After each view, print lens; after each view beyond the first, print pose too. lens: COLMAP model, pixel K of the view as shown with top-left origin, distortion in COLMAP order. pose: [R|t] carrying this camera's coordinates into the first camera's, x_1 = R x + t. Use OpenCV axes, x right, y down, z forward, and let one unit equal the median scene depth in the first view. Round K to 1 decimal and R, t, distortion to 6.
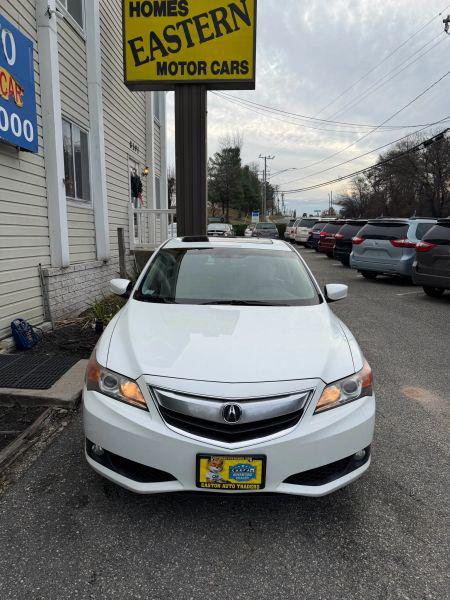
lens RADIAL K [[418.8, 0, 223.9], [0, 418.8, 305.0], [0, 0, 1]] dist [0.034048, -0.047203]
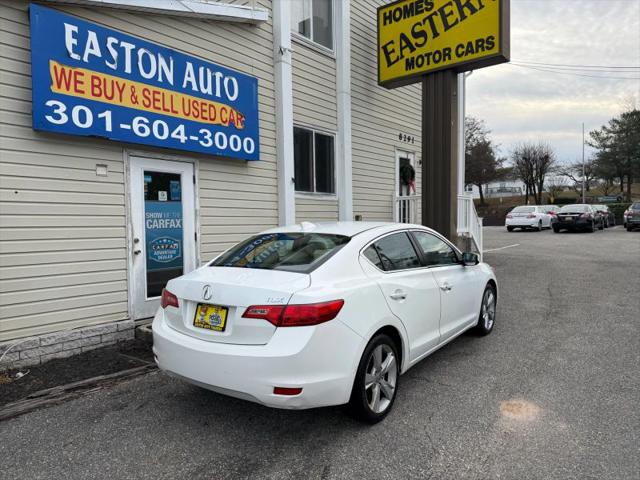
lens RADIAL K [[446.7, 0, 321.7], [0, 446.7, 242.6], [0, 0, 1]] dist [0.034048, -0.047203]
pose [[0.816588, 0.003180, -0.577213, 0.352763], [-0.072559, 0.992618, -0.097181, 0.003361], [0.572643, 0.121239, 0.810791, 0.027803]]
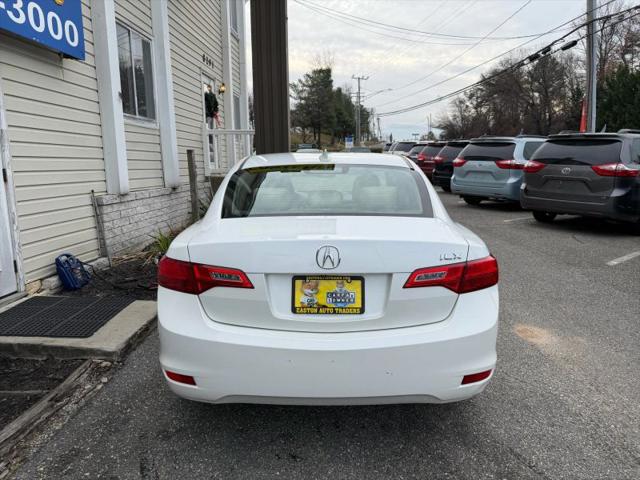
lens RADIAL K [[447.7, 0, 320.9], [0, 447.7, 241.9], [0, 0, 1]] dist [0.028428, -0.037141]
pose [[0.999819, -0.017728, 0.006841, 0.018160], [0.017667, 0.999805, 0.008870, 0.005993], [-0.006997, -0.008747, 0.999937, 0.055964]]
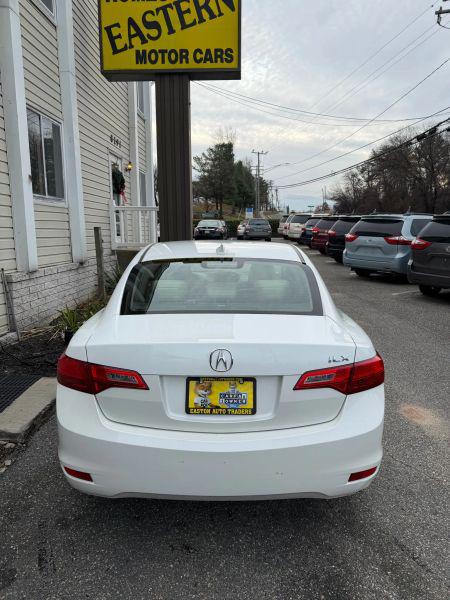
lens RADIAL K [[419.8, 0, 226.8], [0, 419.8, 301.5], [0, 0, 1]] dist [0.028428, -0.037141]
pose [[0.999783, -0.010043, 0.018259, 0.023079], [0.010014, 0.999948, 0.001677, -0.018410], [-0.018275, -0.001494, 0.999832, 0.062360]]
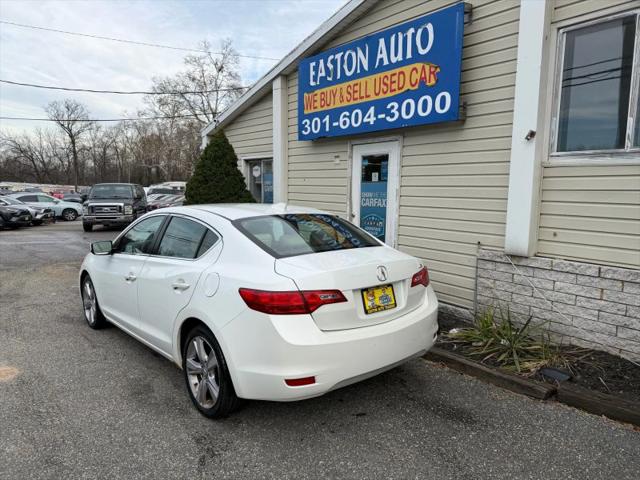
lens RADIAL K [[446.3, 0, 322.1], [0, 446.3, 237.4], [0, 0, 1]] dist [0.146791, -0.279682]
pose [[-0.750158, 0.040959, -0.659989, 0.312192], [-0.136784, 0.966881, 0.215477, -0.201244], [0.646957, 0.251918, -0.719711, 1.120626]]
